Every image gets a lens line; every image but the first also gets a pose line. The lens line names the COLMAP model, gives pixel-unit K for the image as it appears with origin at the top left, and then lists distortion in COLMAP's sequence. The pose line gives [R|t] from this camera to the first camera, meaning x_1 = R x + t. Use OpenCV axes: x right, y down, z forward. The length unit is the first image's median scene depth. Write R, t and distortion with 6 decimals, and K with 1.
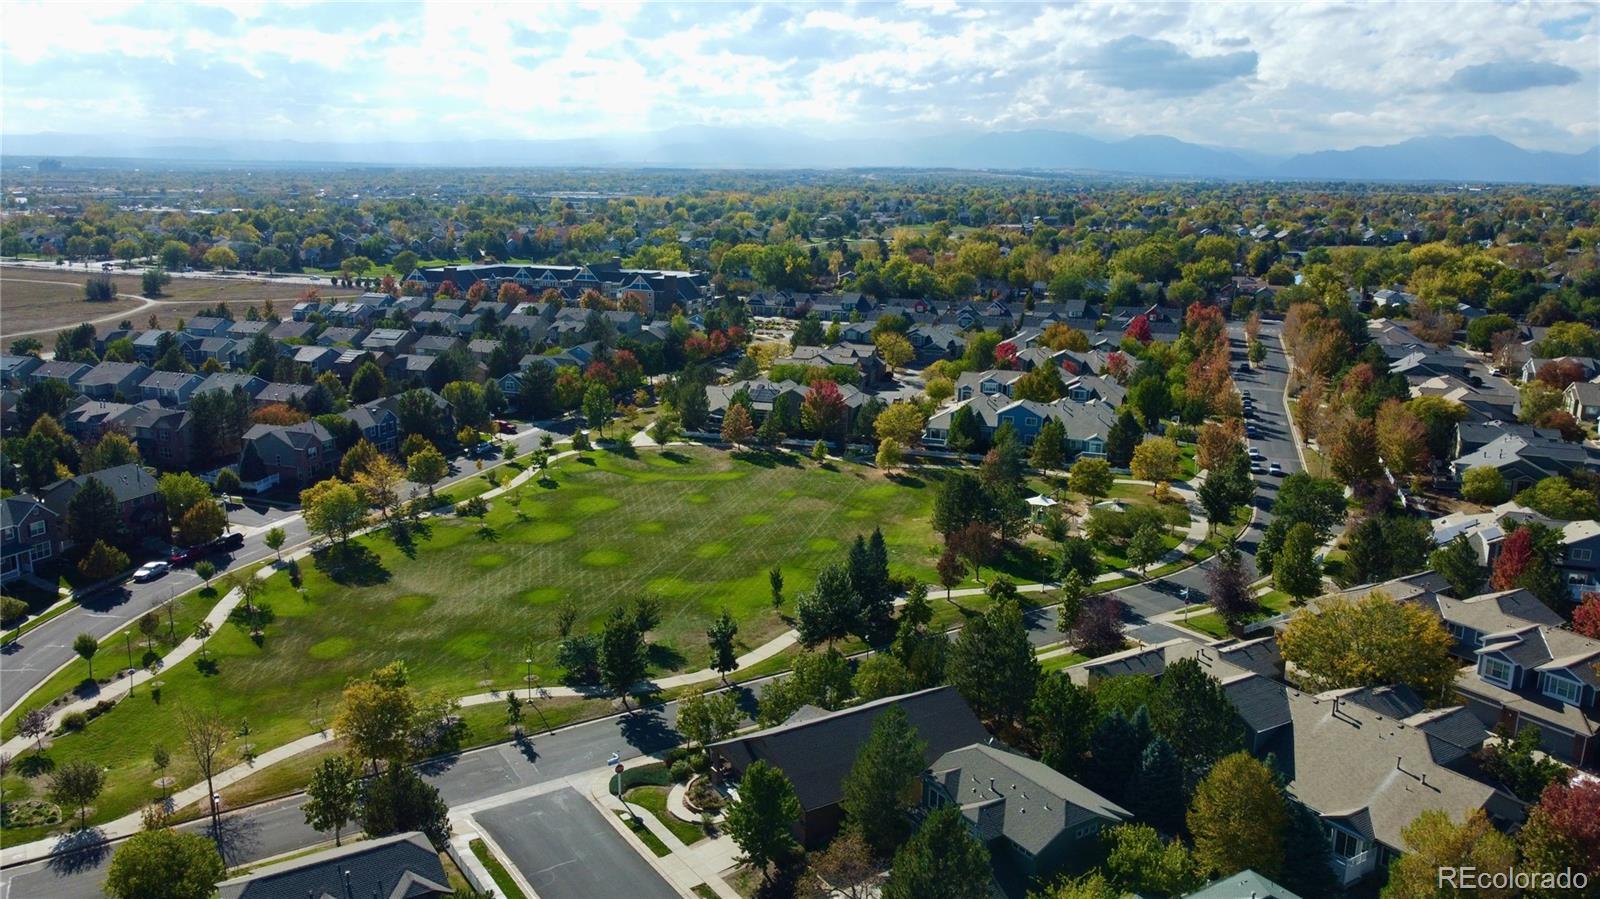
lens RADIAL K [[1211.4, 0, 800.0], [0, 1211.4, 449.5], [0, 0, 1]] dist [-0.005898, -0.000028]
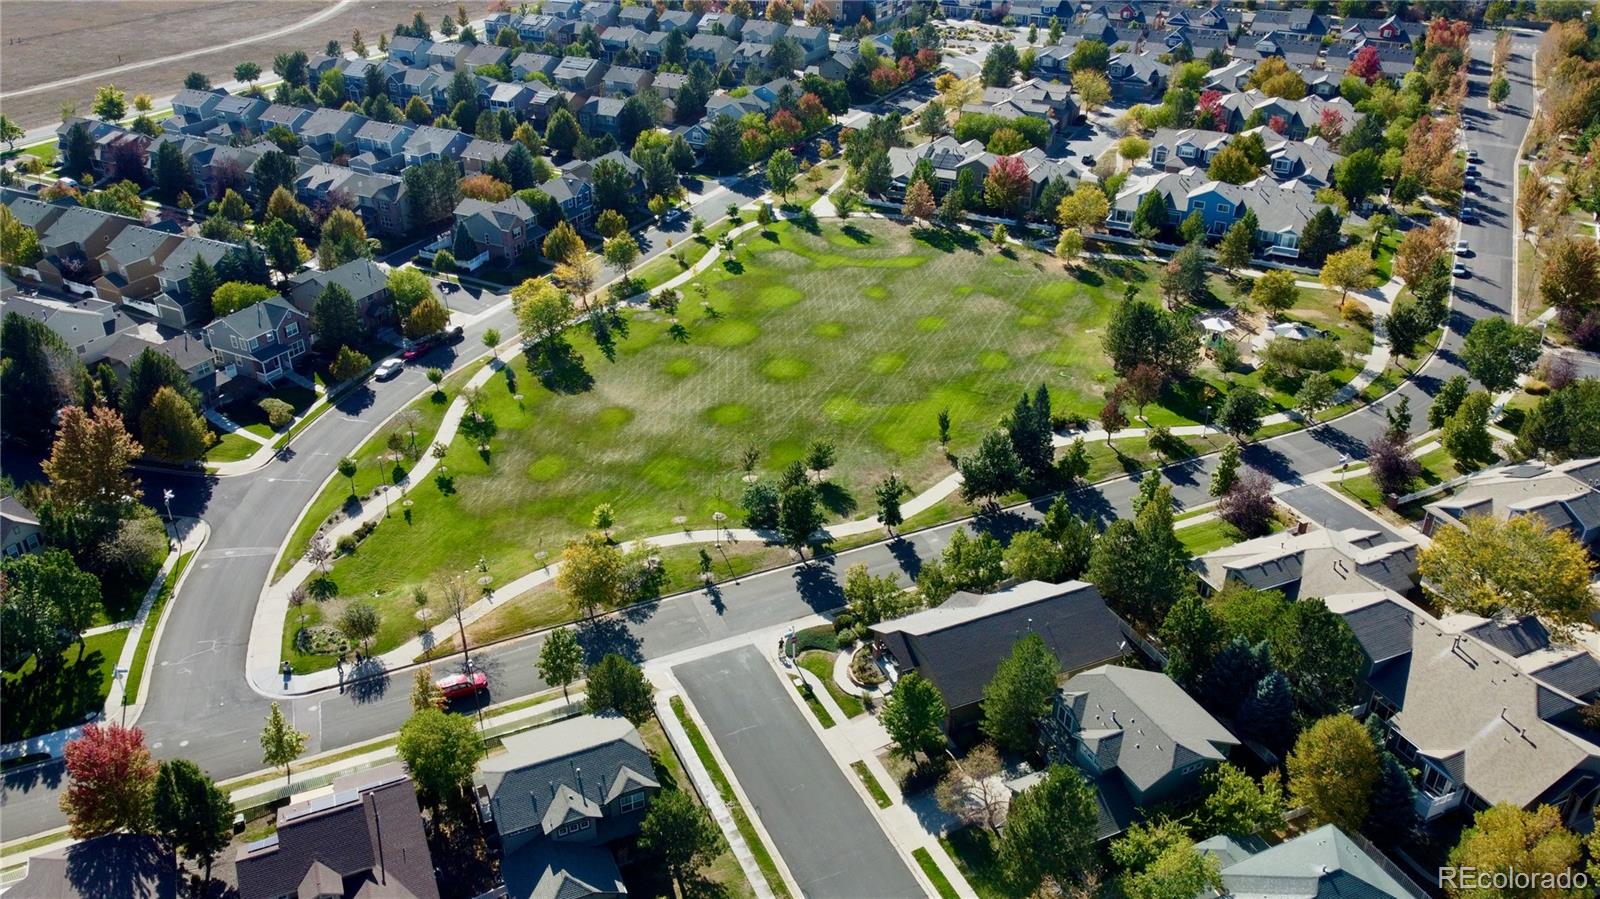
lens RADIAL K [[1211.4, 0, 800.0], [0, 1211.4, 449.5], [0, 0, 1]] dist [-0.005898, -0.000028]
pose [[0.988266, 0.062588, -0.139330, 0.004348], [-0.020319, 0.957955, 0.286198, -0.140262], [0.151384, -0.280009, 0.947986, -0.030114]]
